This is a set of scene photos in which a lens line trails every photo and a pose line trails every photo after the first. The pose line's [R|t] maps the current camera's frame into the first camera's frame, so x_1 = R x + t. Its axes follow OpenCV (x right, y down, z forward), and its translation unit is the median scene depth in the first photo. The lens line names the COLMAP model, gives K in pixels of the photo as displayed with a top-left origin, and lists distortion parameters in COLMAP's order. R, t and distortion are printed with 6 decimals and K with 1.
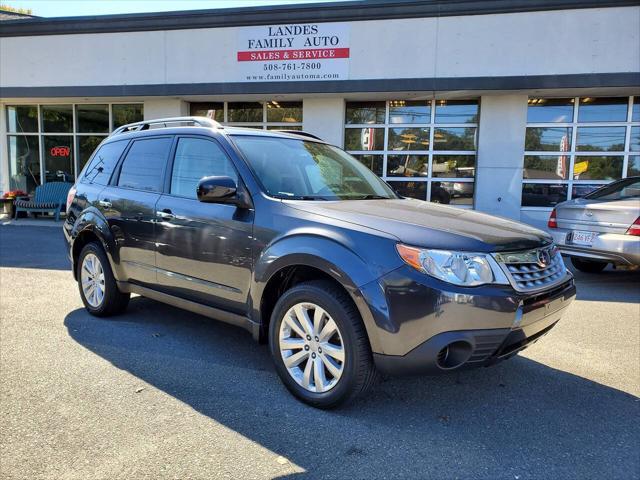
lens RADIAL K [[481.1, 0, 318.8], [0, 481.1, 240.5], [0, 0, 1]] dist [0.006705, 0.008268]
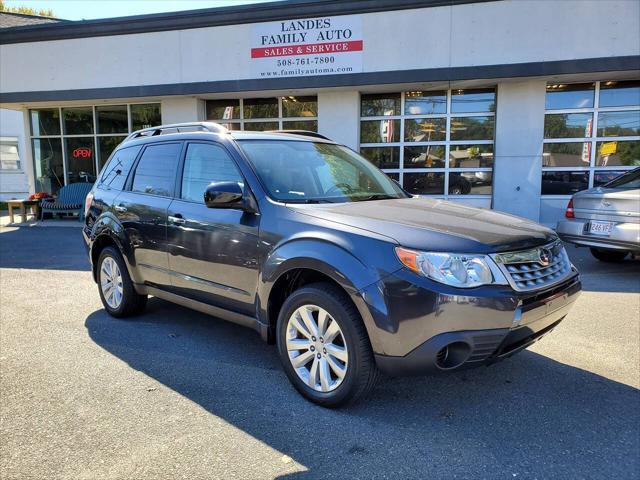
lens RADIAL K [[480.4, 0, 321.1], [0, 480.4, 240.6], [0, 0, 1]] dist [0.010405, 0.003976]
pose [[0.998943, -0.022907, -0.039851, 0.024775], [0.023586, 0.999583, 0.016632, -0.014833], [0.039454, -0.017554, 0.999067, -0.012689]]
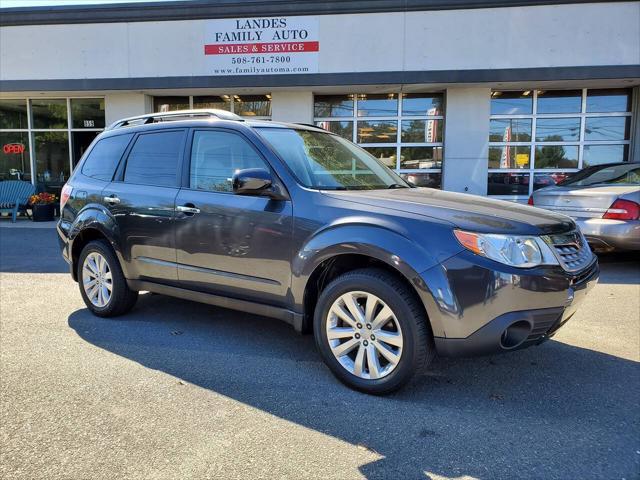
lens RADIAL K [[481.3, 0, 317.3], [0, 481.3, 233.1], [0, 0, 1]] dist [0.007156, 0.005557]
pose [[0.995685, -0.029481, 0.087993, -0.118983], [0.029734, 0.999557, -0.001566, 0.003918], [-0.087908, 0.004175, 0.996120, 0.000025]]
